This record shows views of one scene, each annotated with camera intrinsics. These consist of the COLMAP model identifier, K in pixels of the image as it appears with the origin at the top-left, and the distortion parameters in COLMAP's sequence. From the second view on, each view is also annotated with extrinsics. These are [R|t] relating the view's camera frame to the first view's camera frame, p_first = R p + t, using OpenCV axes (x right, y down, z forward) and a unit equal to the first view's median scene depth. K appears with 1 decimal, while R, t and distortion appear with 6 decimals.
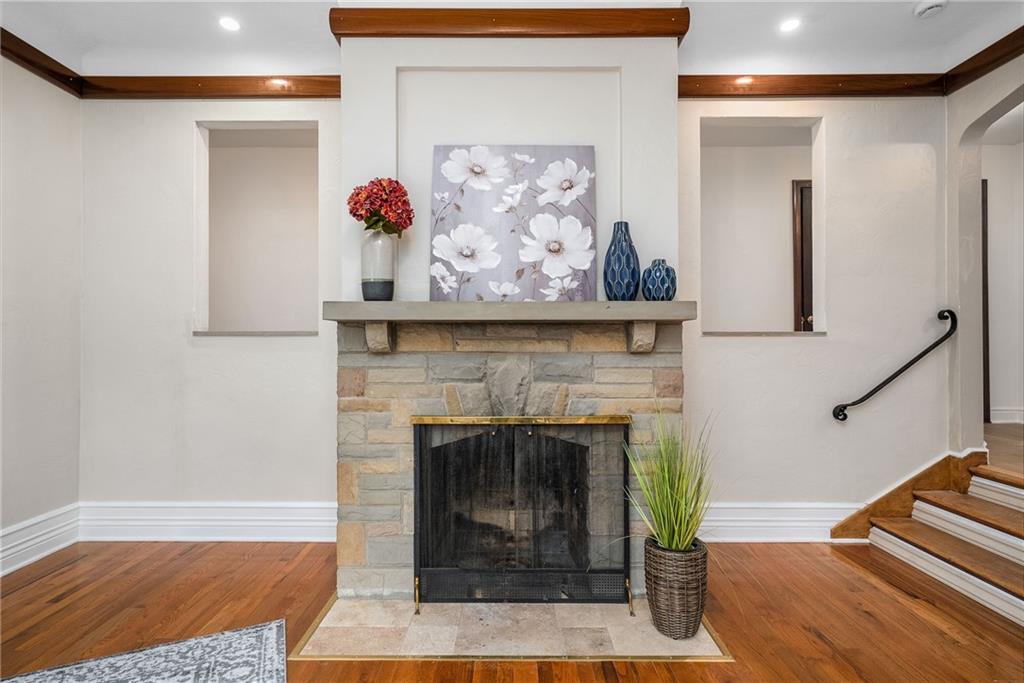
lens RADIAL K [[519.0, 0, 506.6], [0, 519.0, 337.6], [0, 0, 1]] dist [0.002468, 0.002943]
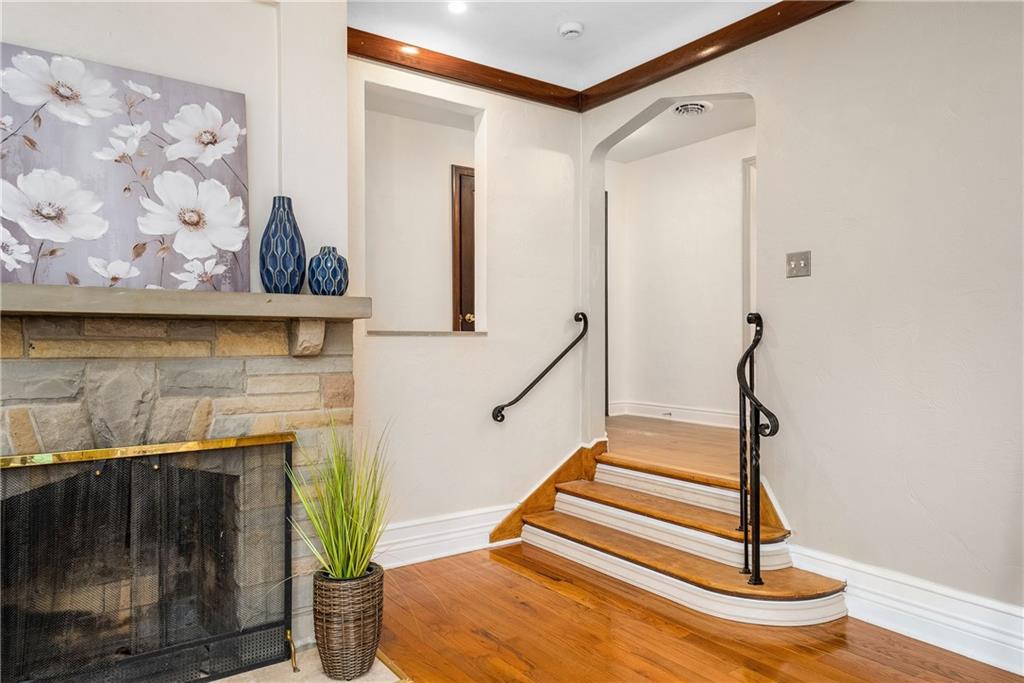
lens RADIAL K [[688.1, 0, 526.1], [0, 688.1, 338.4], [0, 0, 1]] dist [0.030491, -0.004678]
pose [[0.807269, 0.002307, 0.590179, -0.109520], [-0.005642, 0.999977, 0.003809, -0.005627], [-0.590156, -0.006404, 0.807264, -0.105656]]
